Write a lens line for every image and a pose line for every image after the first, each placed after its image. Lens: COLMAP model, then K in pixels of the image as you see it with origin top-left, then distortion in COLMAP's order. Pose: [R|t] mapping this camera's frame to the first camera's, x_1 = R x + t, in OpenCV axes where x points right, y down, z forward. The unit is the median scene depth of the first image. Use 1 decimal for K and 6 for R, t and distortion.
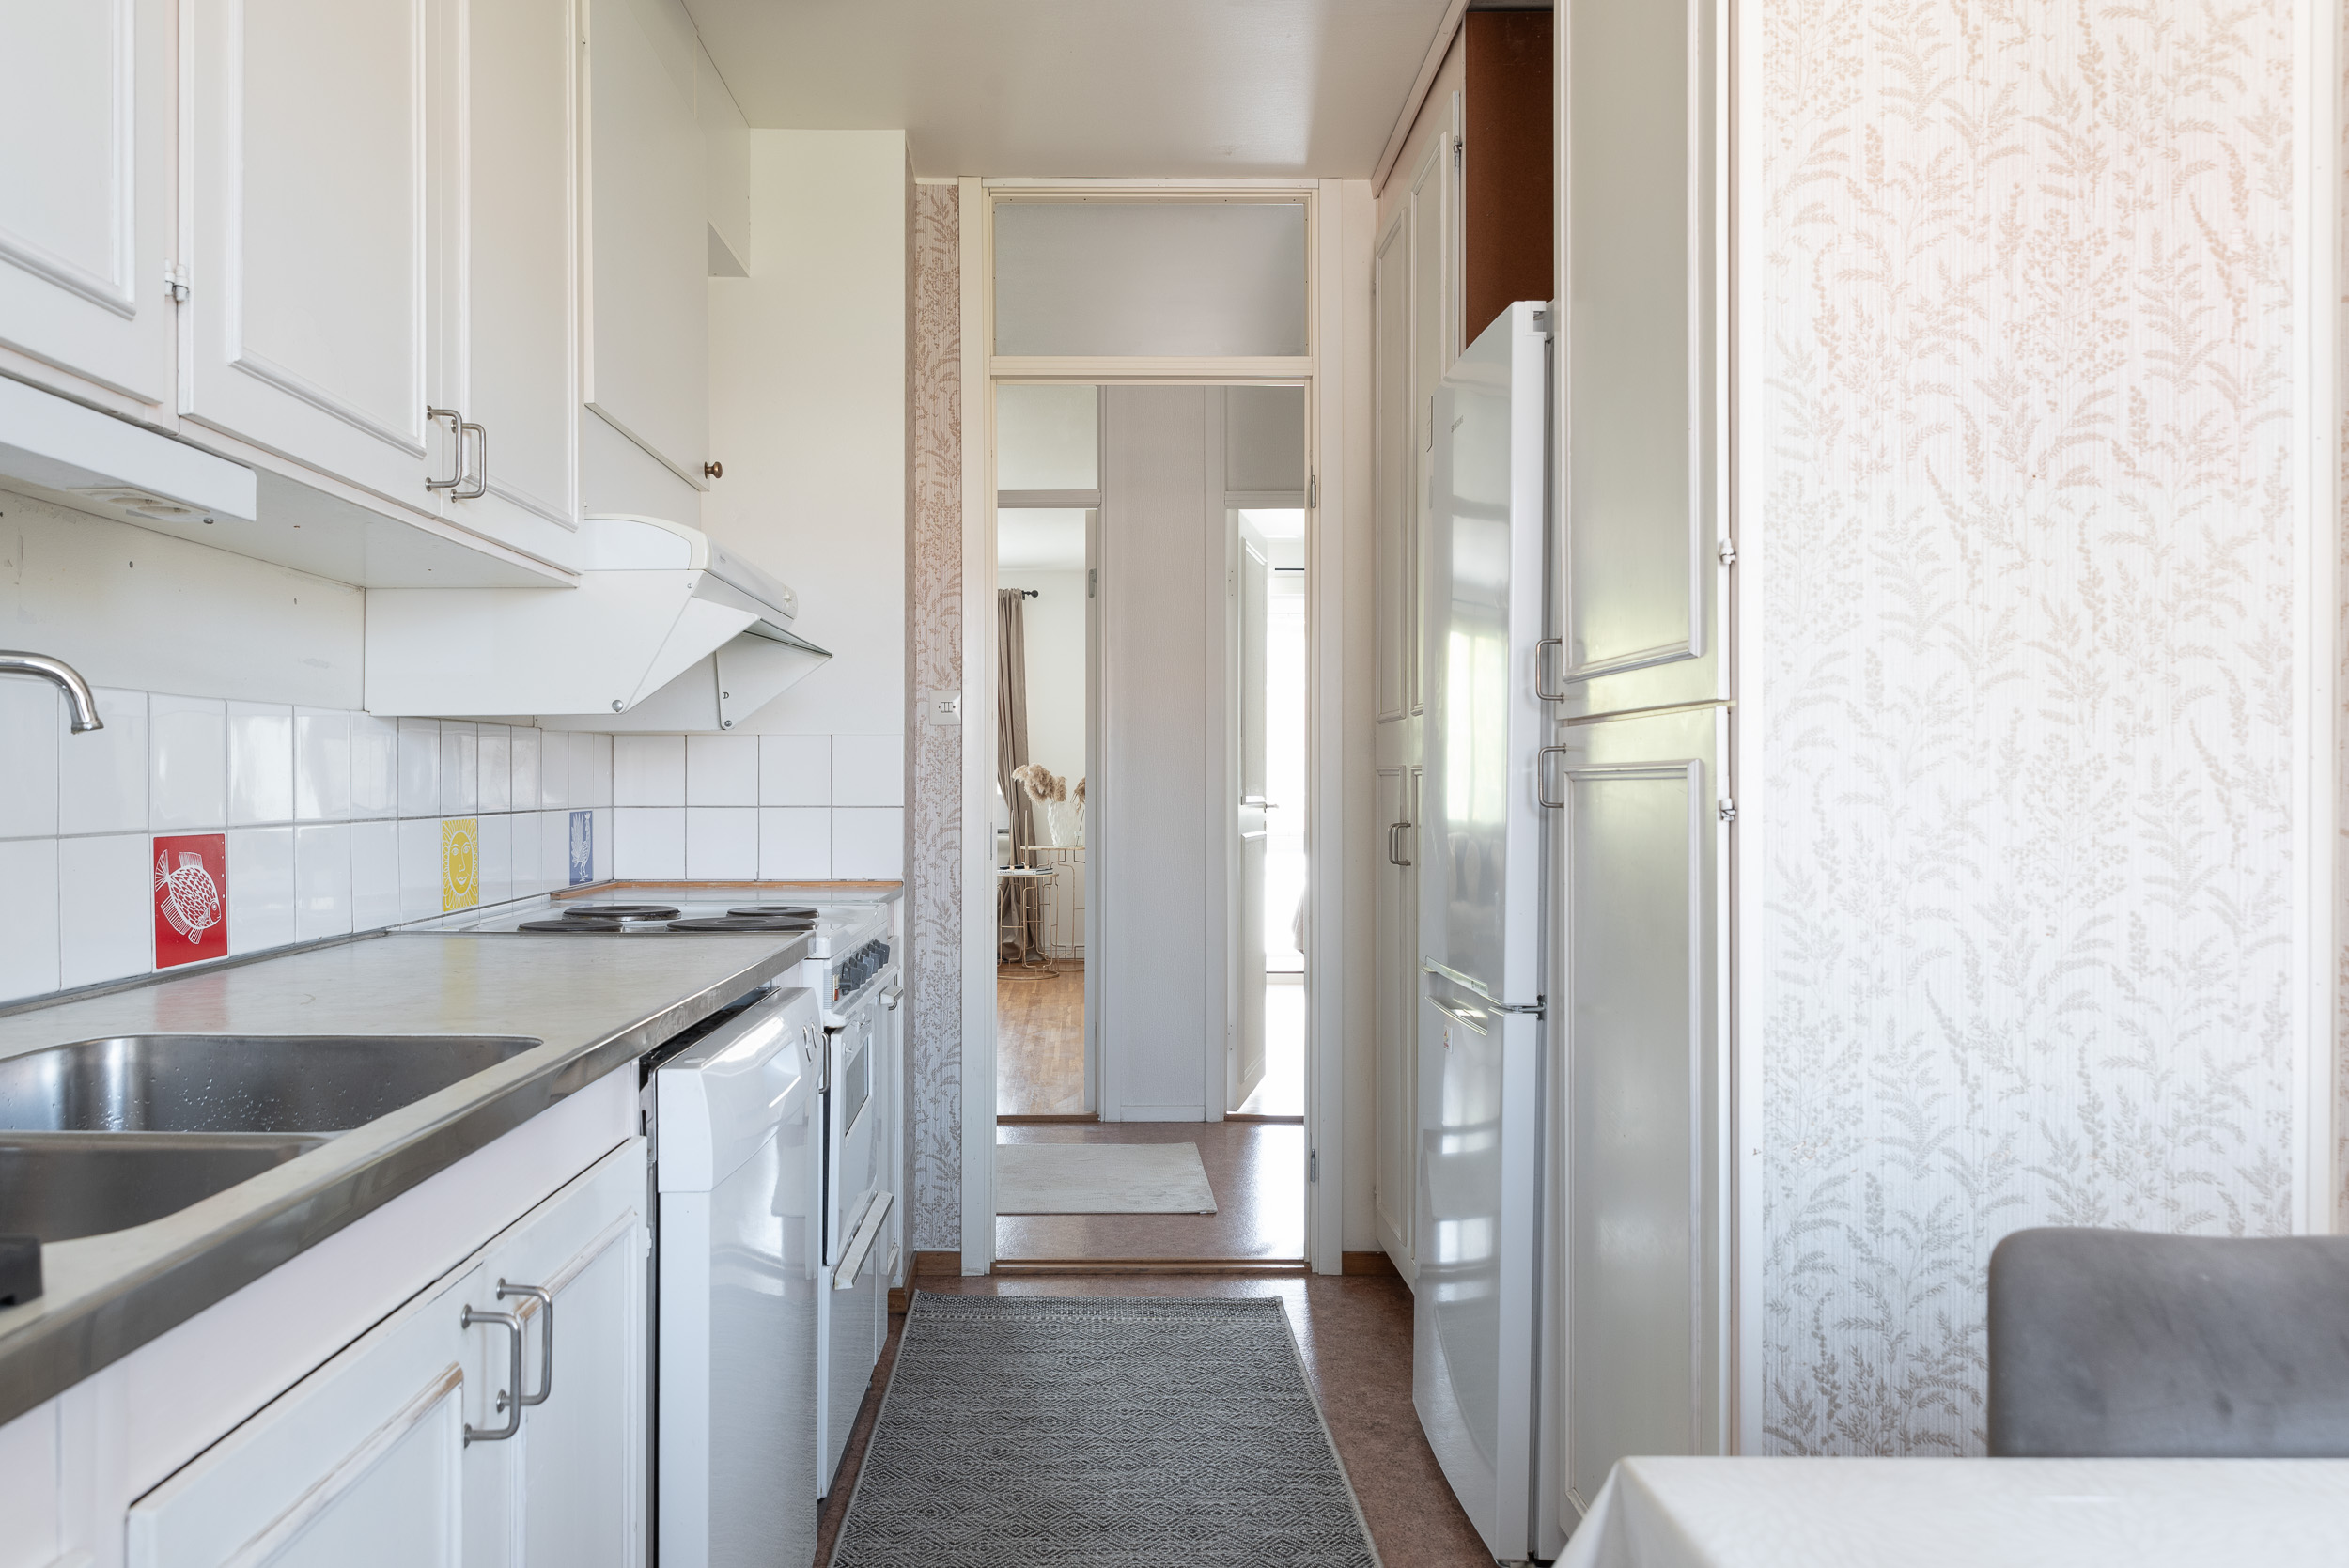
lens RADIAL K [[1617.0, 0, 1123.0], [0, 1617.0, 781.4], [0, 0, 1]] dist [0.005100, -0.007923]
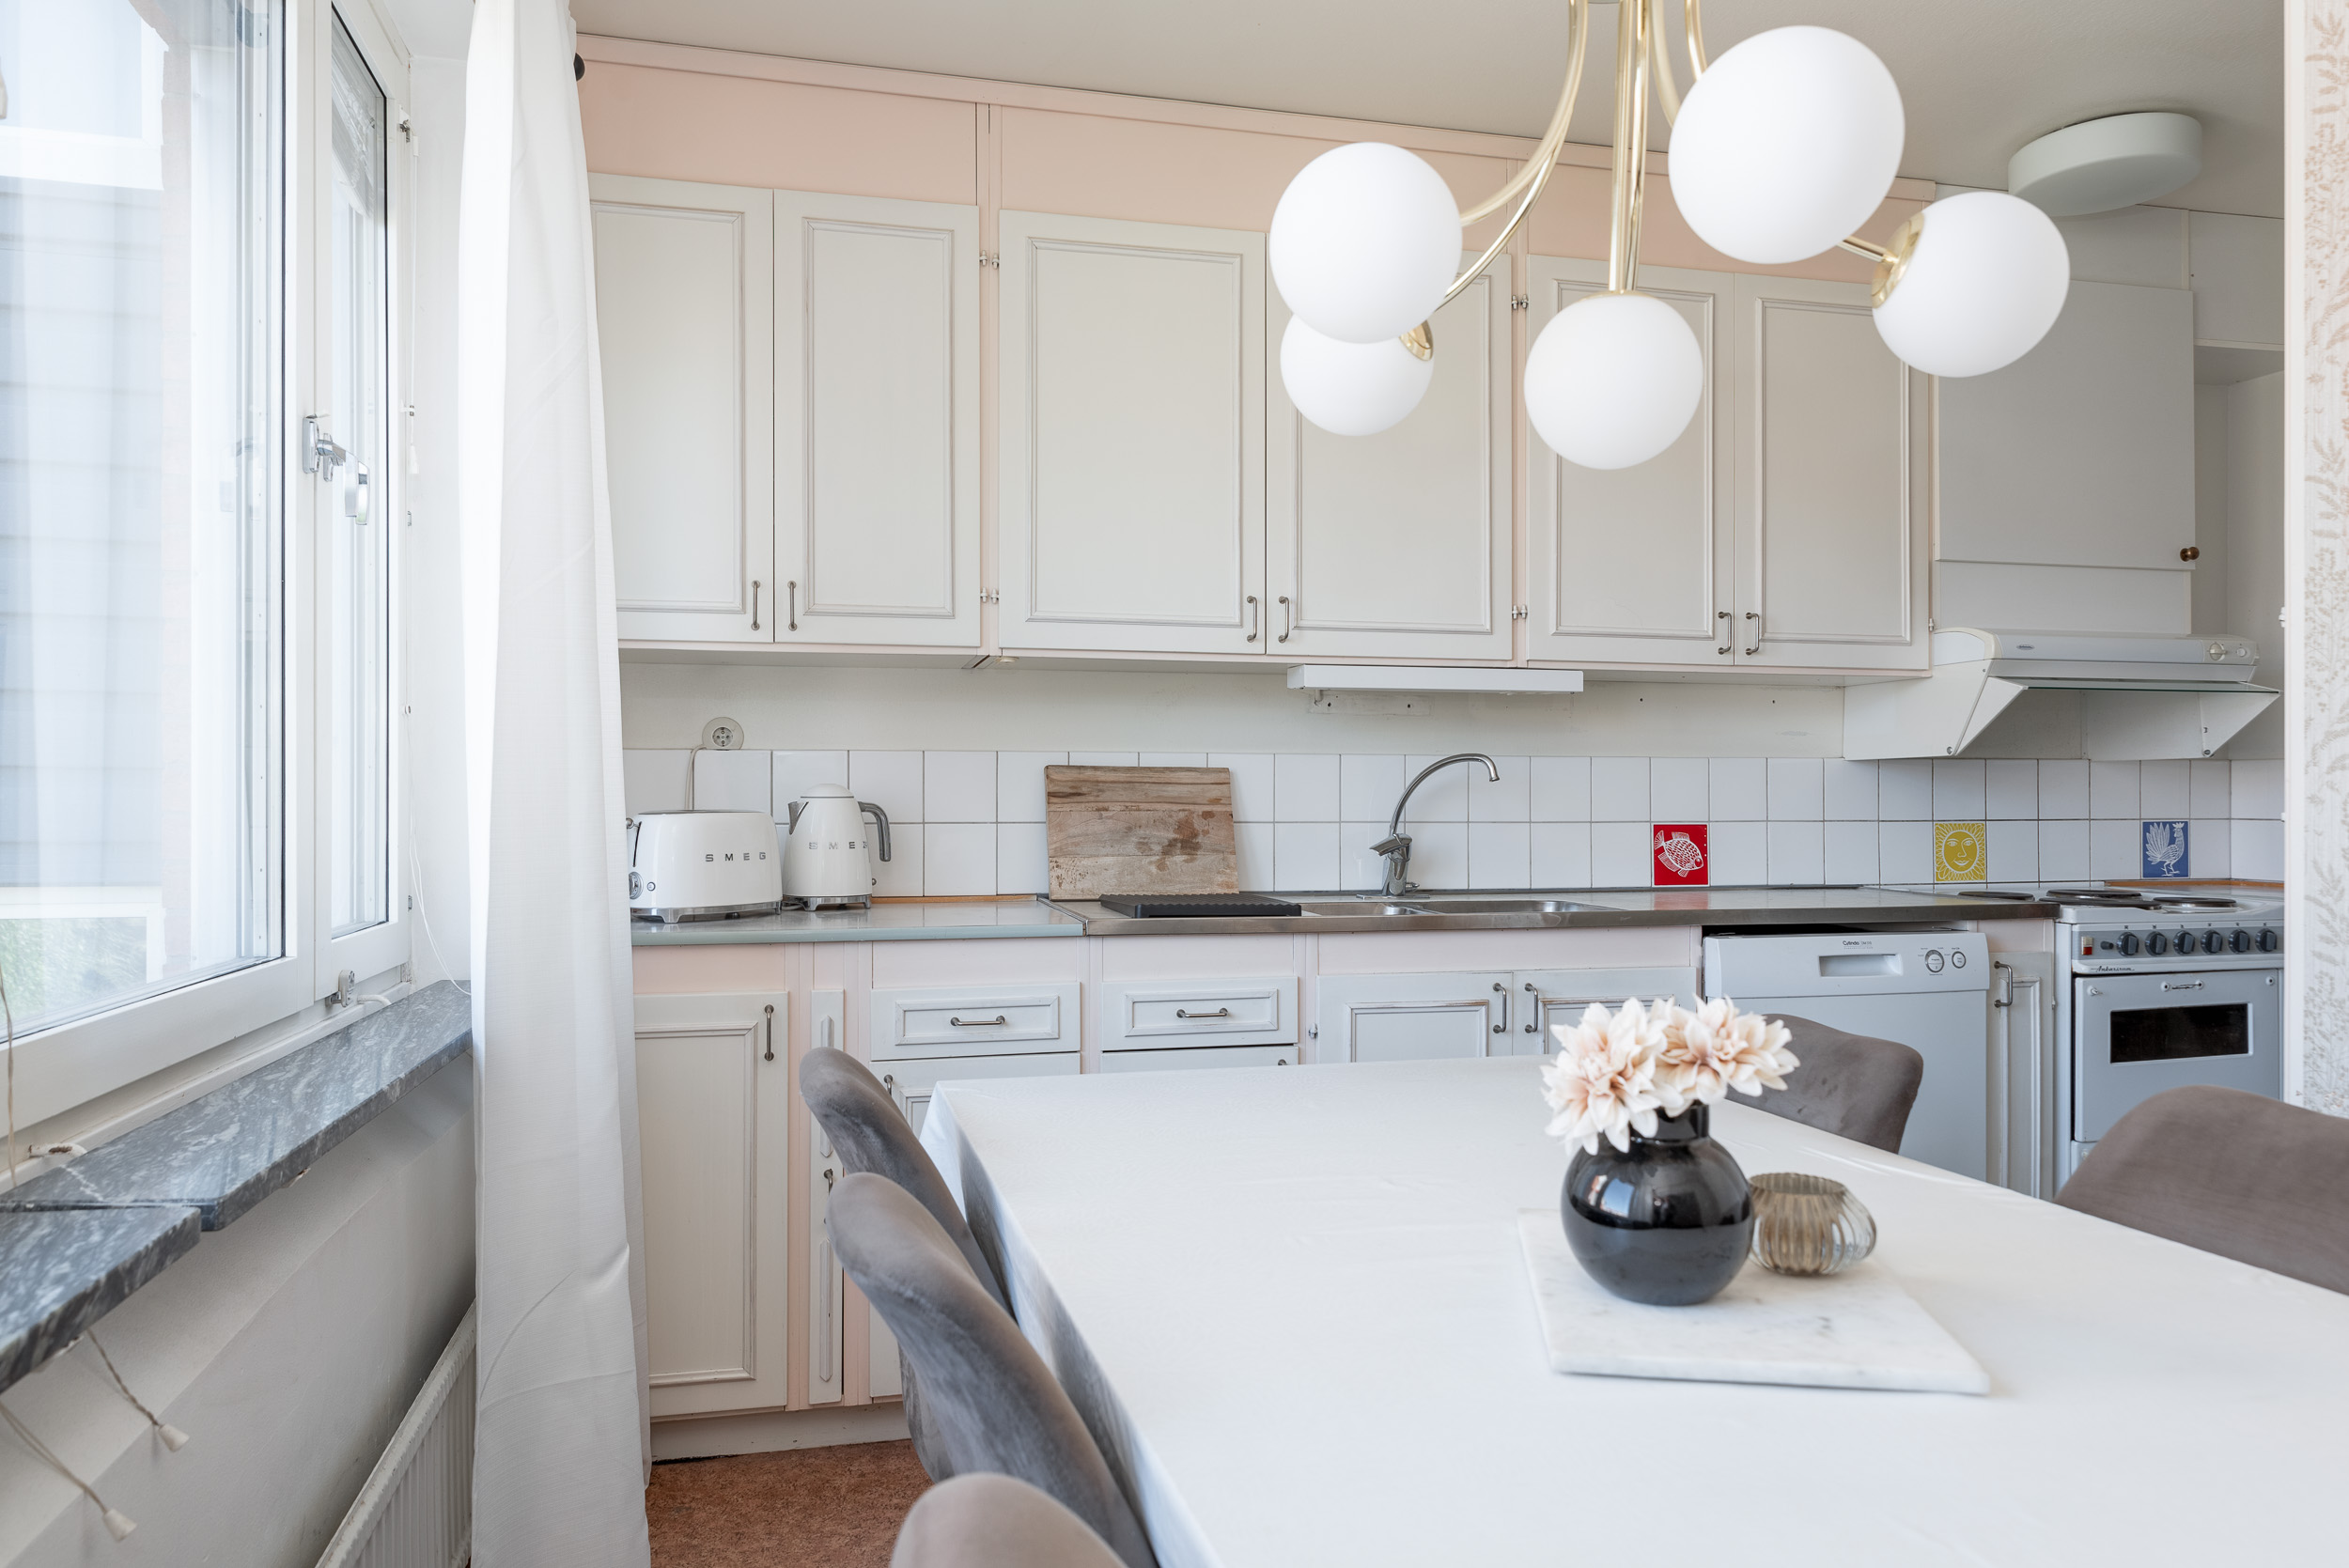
lens RADIAL K [[1624.2, 0, 1174.5], [0, 1624.2, 784.0], [0, 0, 1]] dist [0.001274, -0.007733]
pose [[0.243440, -0.008429, -0.969879, 1.395802], [0.000149, 0.999963, -0.008653, -0.000742], [0.969916, 0.001963, 0.243433, -0.152628]]
